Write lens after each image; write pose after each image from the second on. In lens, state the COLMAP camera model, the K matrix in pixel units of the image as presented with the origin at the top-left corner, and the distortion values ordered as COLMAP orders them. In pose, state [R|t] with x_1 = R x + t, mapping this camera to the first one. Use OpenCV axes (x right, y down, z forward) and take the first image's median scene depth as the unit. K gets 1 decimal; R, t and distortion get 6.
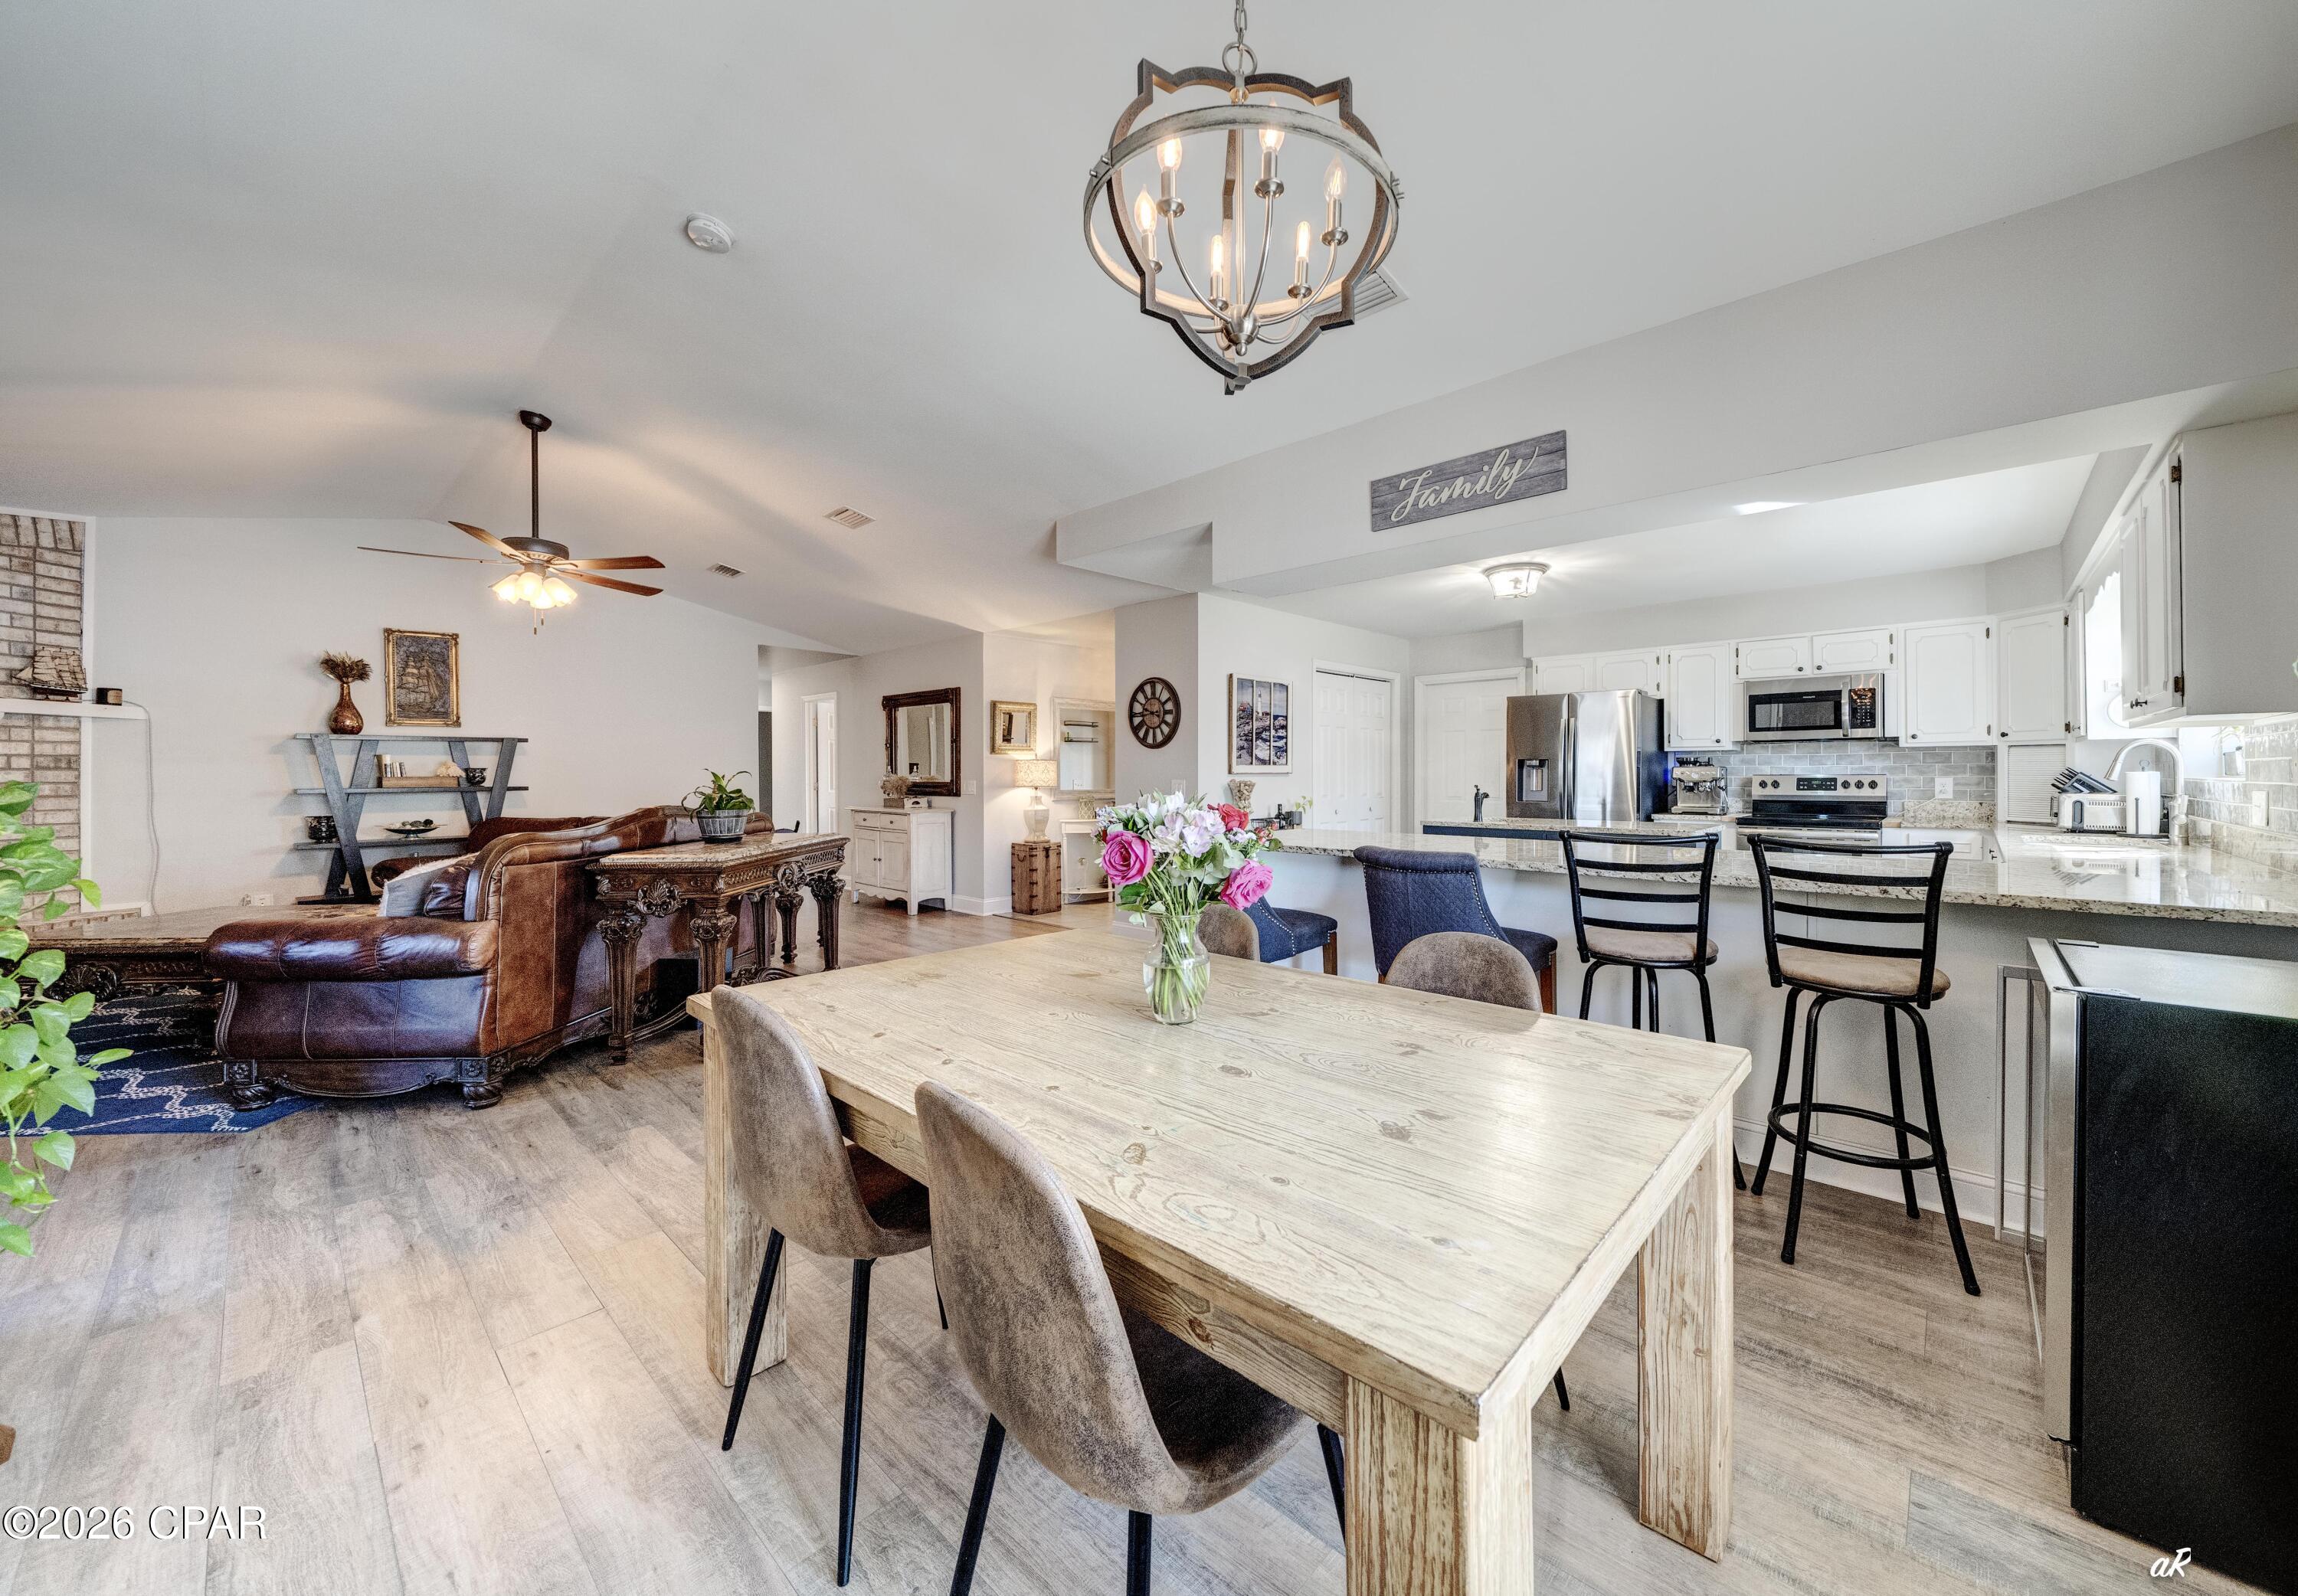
lens RADIAL K [[847.0, 0, 1266.7], [0, 847.0, 774.8], [0, 0, 1]] dist [-0.002932, -0.000521]
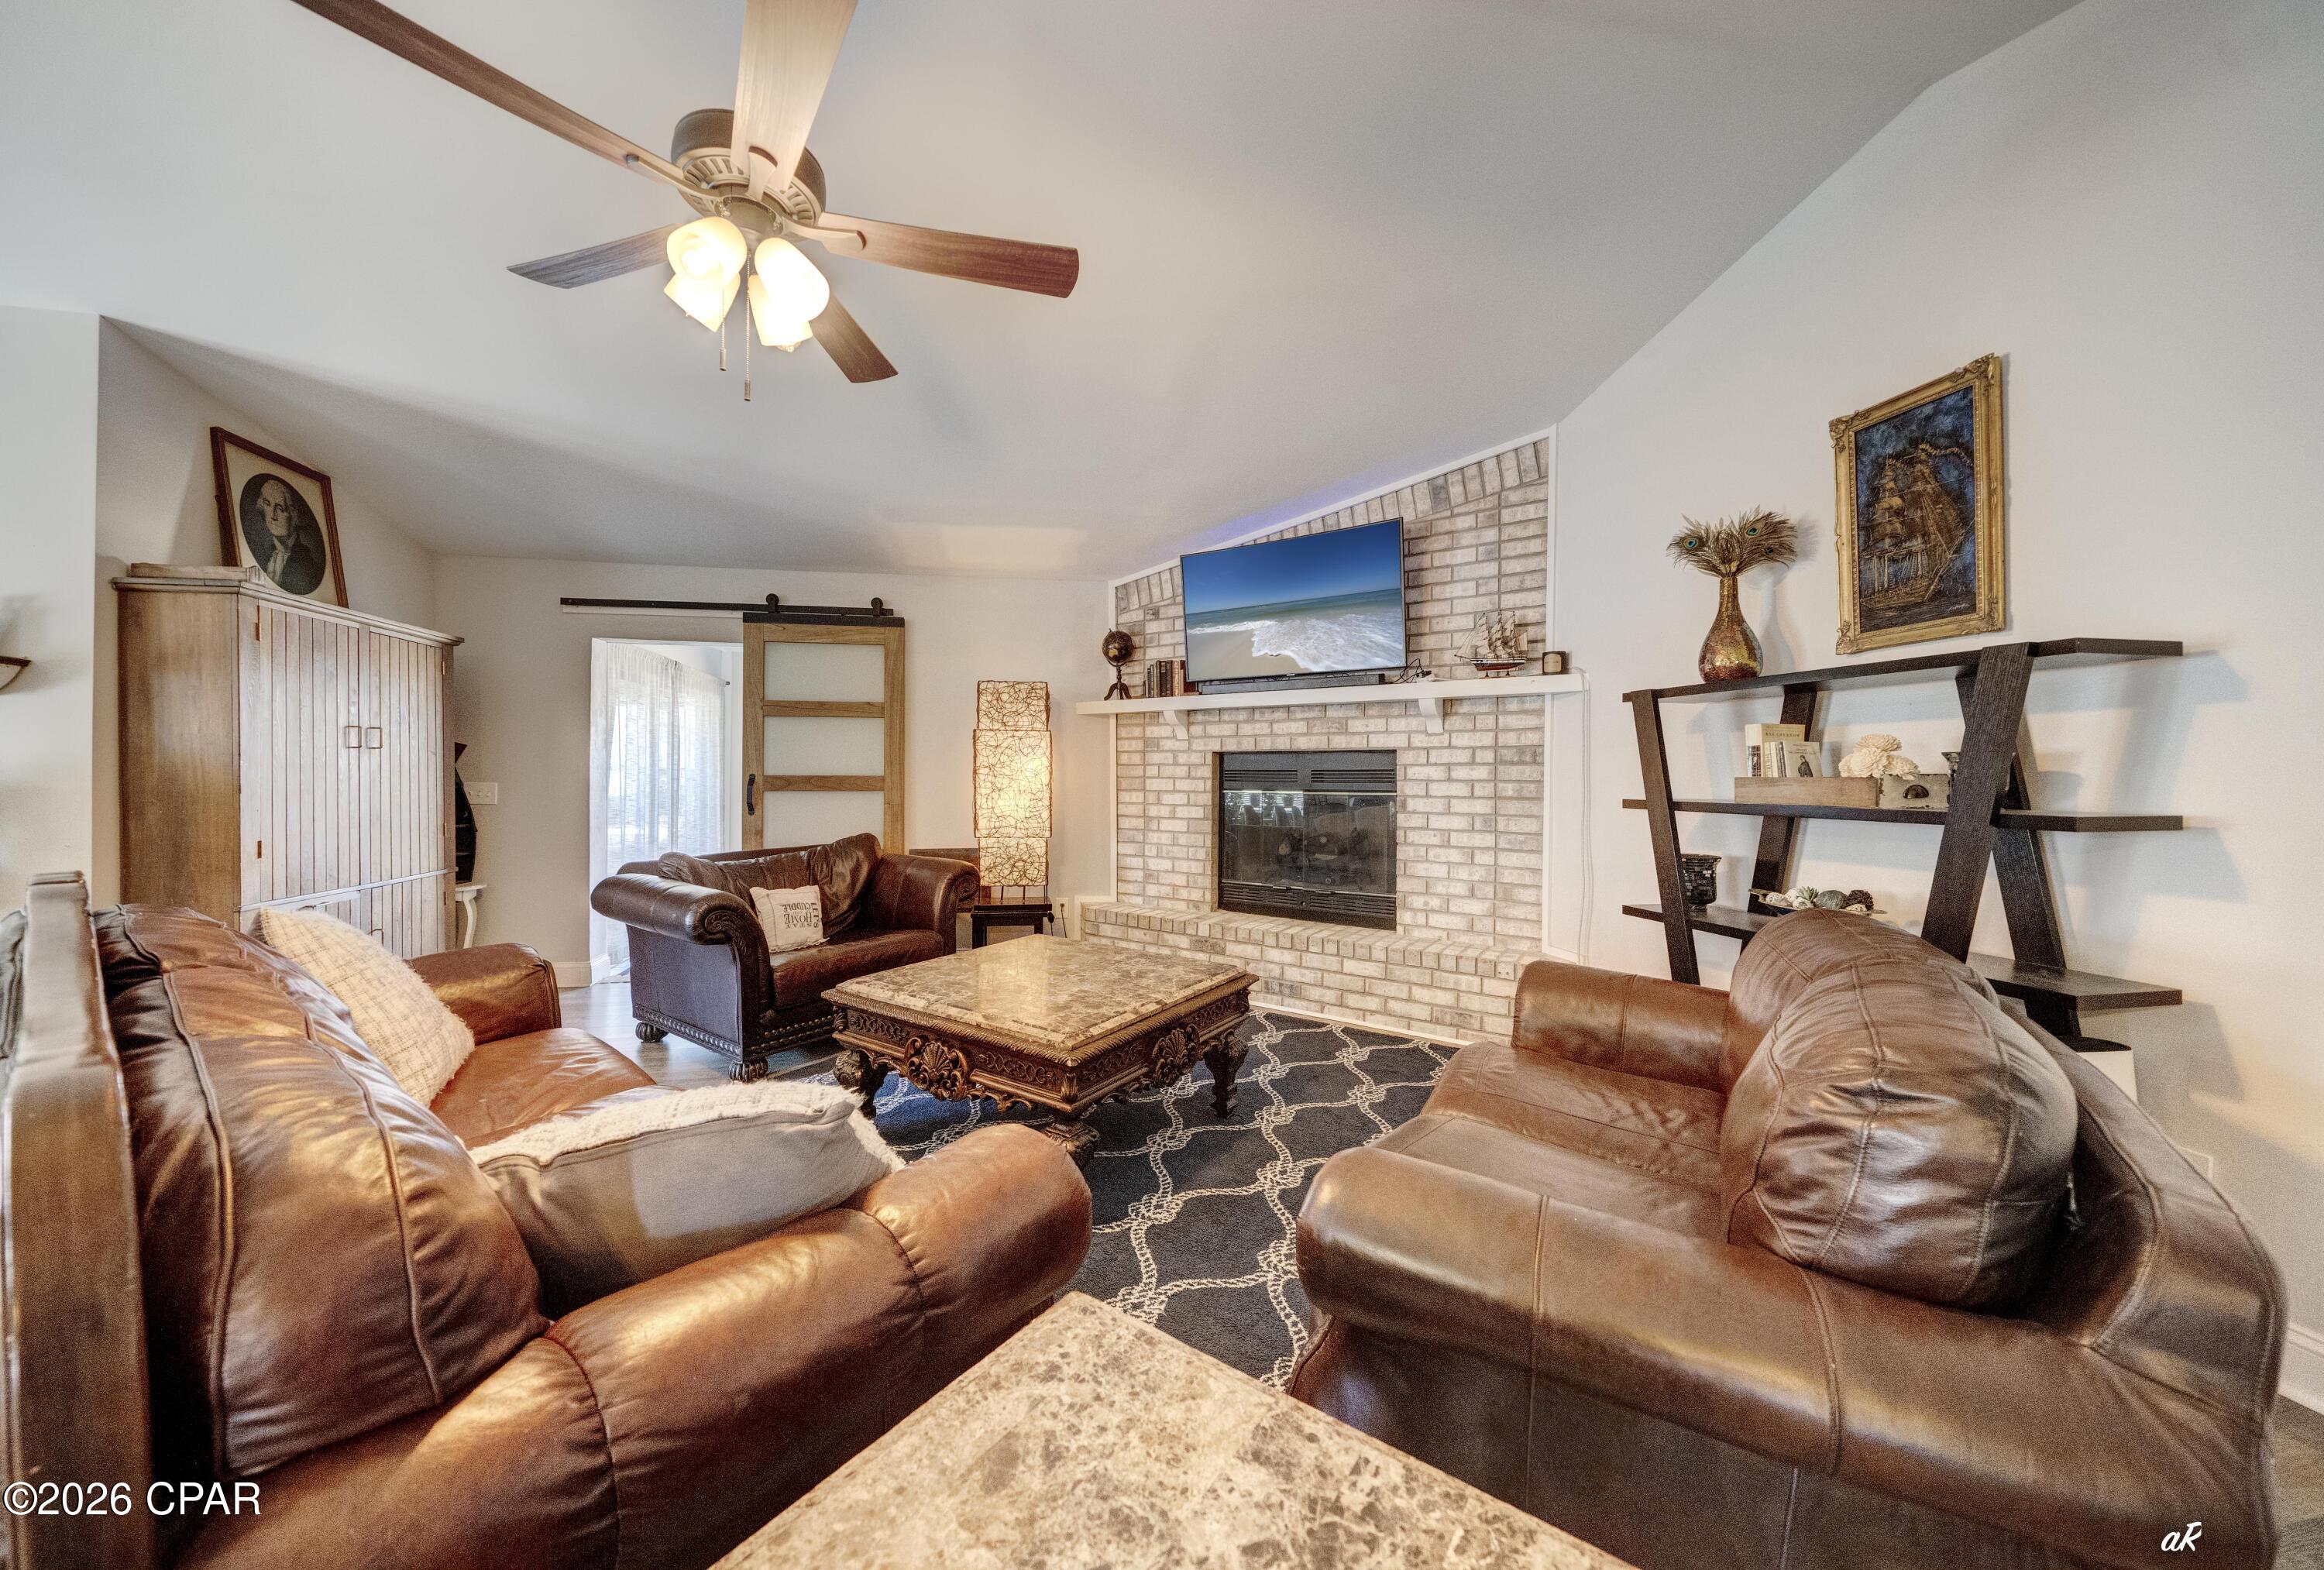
lens RADIAL K [[813.7, 0, 1197.1], [0, 813.7, 771.3], [0, 0, 1]] dist [-0.000998, -0.000159]
pose [[-0.651548, -0.000039, -0.758607, -0.576621], [-0.003227, 0.999991, 0.002720, -0.000590], [0.758600, 0.004220, -0.651543, 1.102025]]
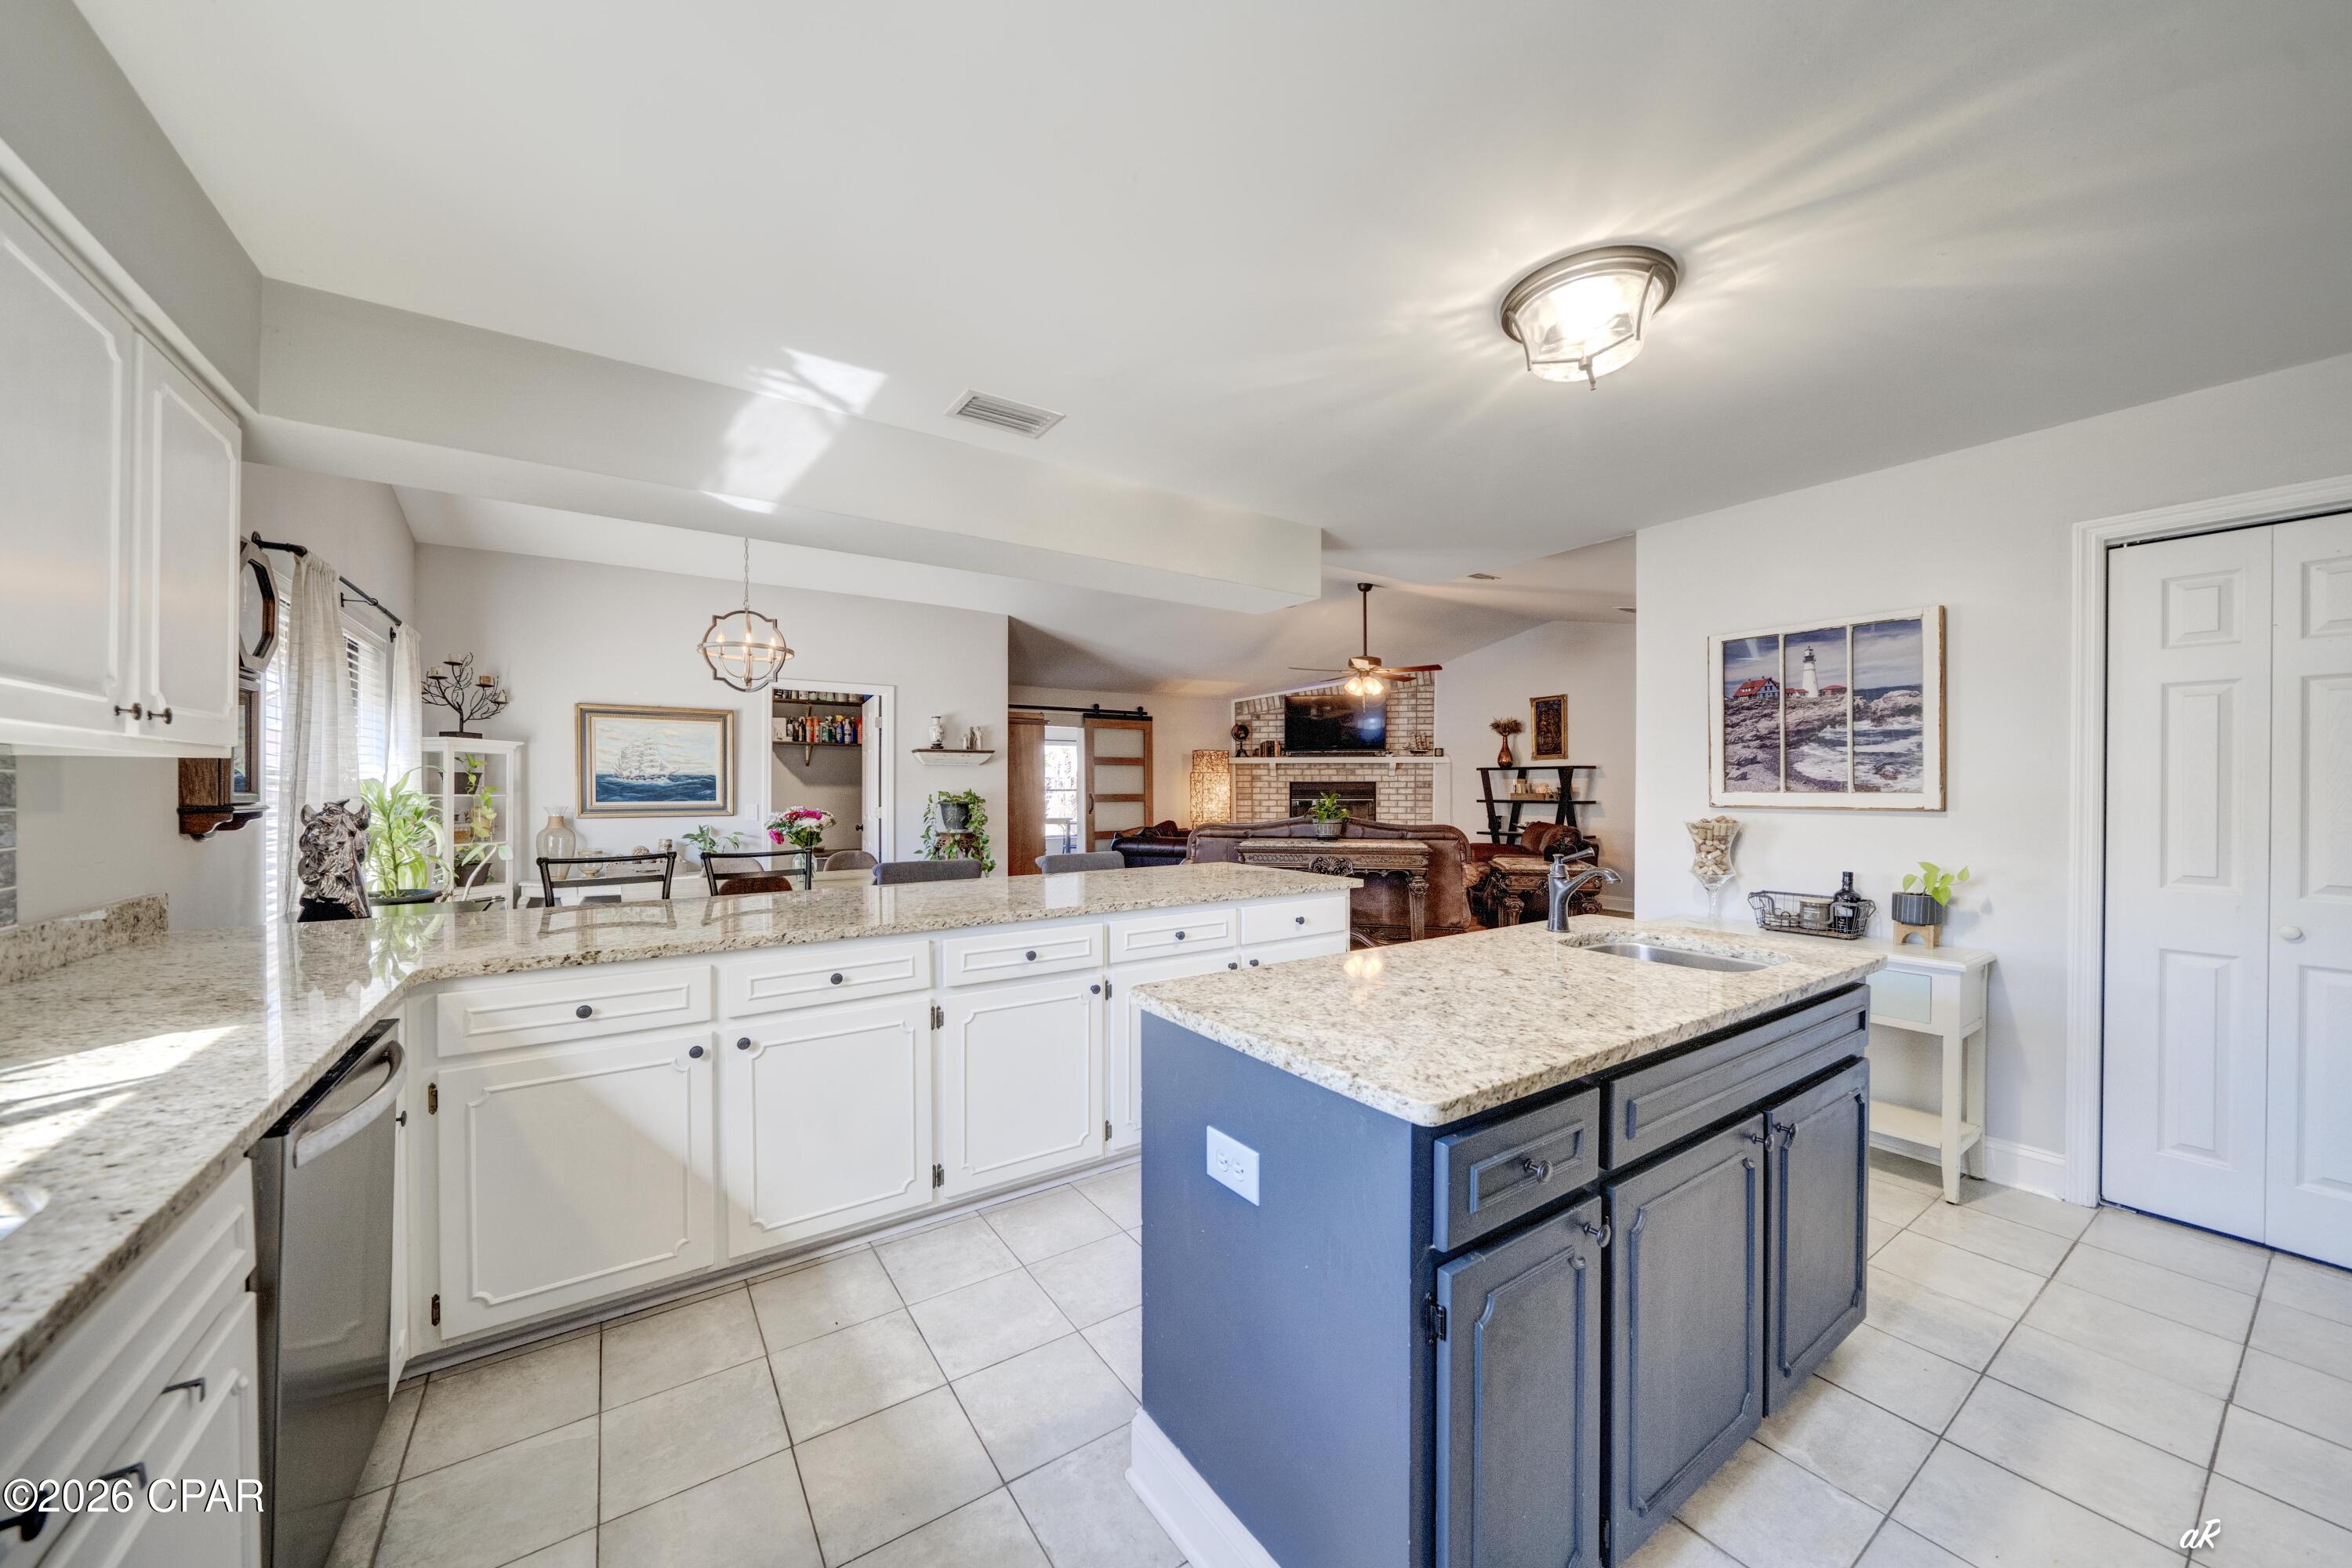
lens RADIAL K [[843.2, 0, 1193.3], [0, 843.2, 786.5], [0, 0, 1]] dist [-0.003578, -0.000194]
pose [[-0.275593, 0.005759, -0.961257, 0.678515], [-0.001131, 0.999979, 0.006316, -0.020434], [0.961274, 0.002828, -0.275581, 0.893077]]
